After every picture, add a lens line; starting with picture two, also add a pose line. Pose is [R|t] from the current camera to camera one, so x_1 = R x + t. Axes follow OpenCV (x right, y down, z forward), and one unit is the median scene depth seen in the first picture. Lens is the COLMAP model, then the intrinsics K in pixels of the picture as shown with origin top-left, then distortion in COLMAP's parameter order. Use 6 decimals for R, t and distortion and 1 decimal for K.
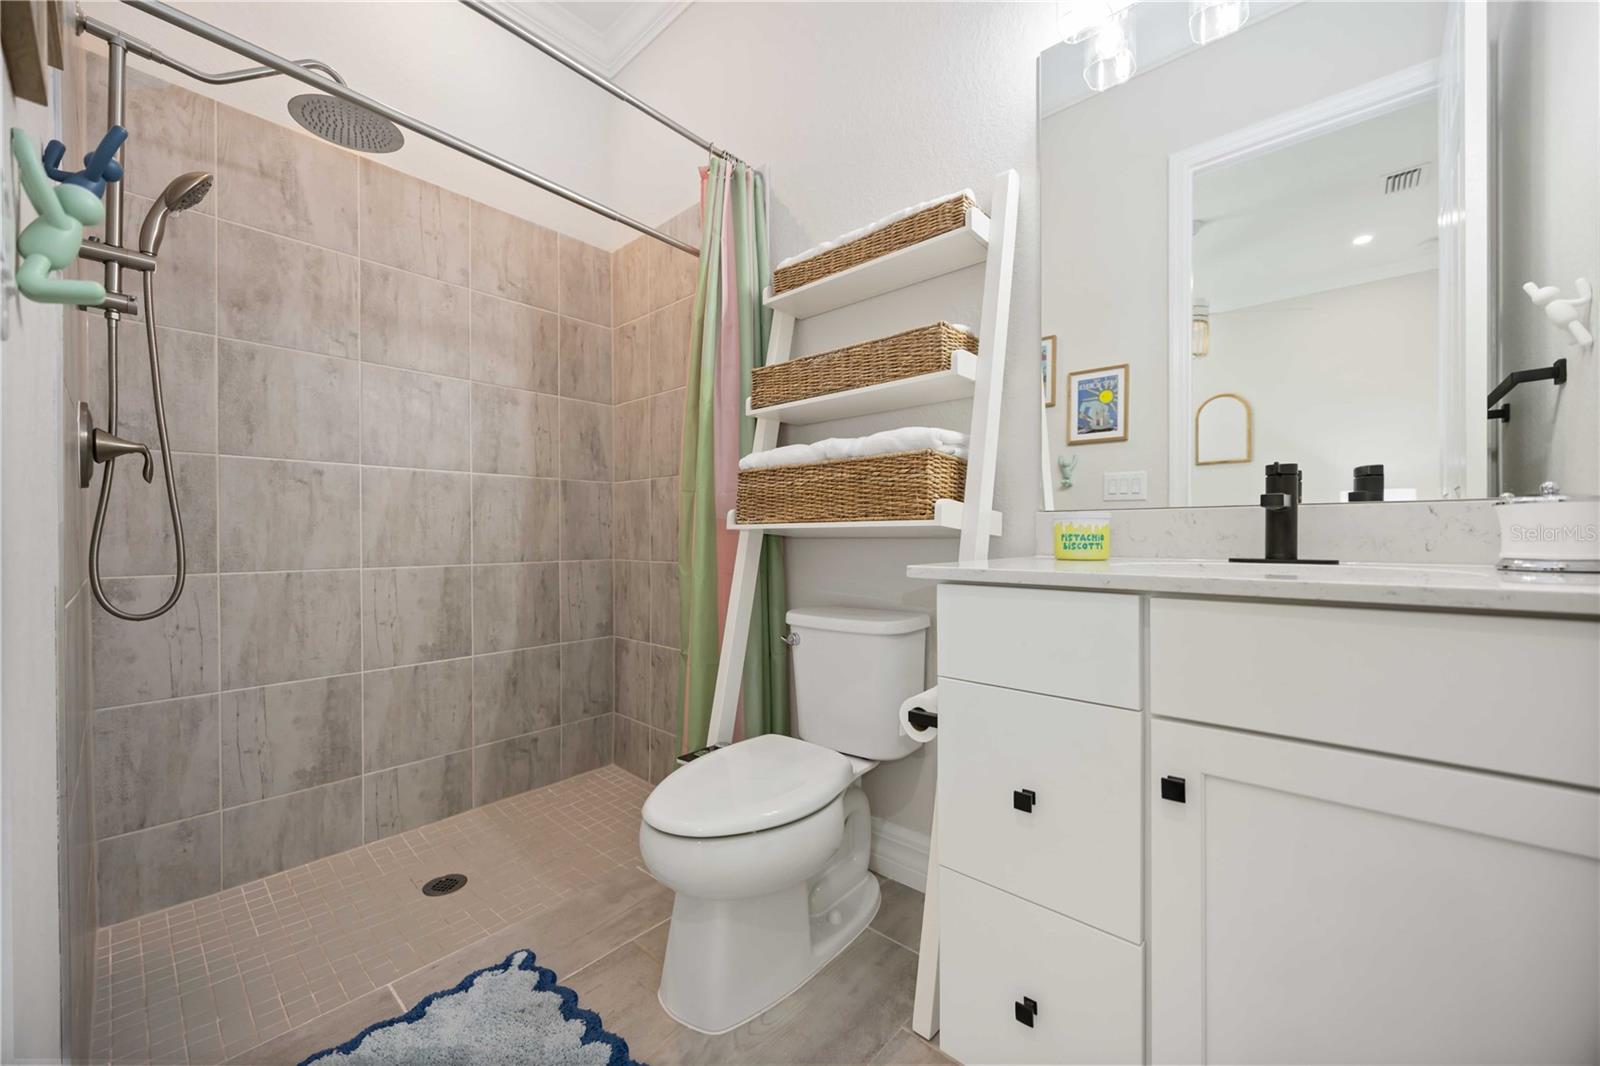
lens RADIAL K [[625.8, 0, 802.8], [0, 625.8, 533.0], [0, 0, 1]] dist [-0.001874, 0.000293]
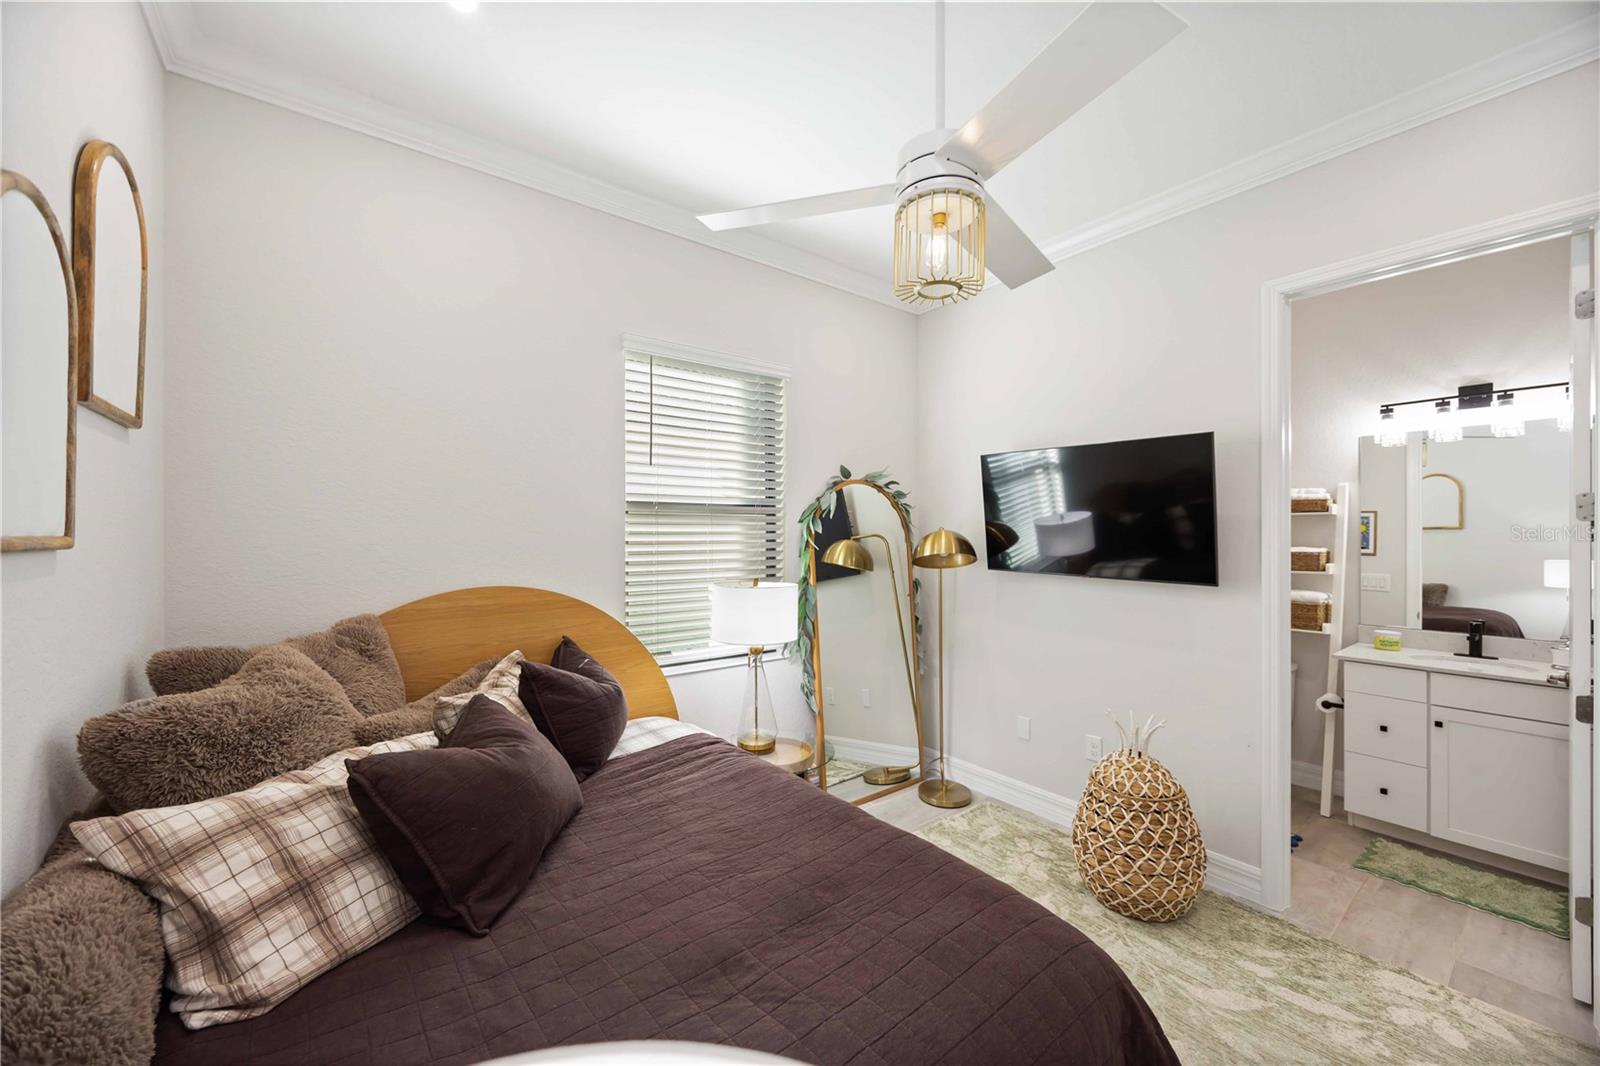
lens RADIAL K [[625.8, 0, 795.1], [0, 625.8, 529.5], [0, 0, 1]] dist [-0.001874, 0.000293]
pose [[0.980723, 0.005458, -0.195329, -1.382469], [-0.006260, 0.999974, -0.003486, -0.403962], [0.195305, 0.004641, 0.980732, -1.924511]]
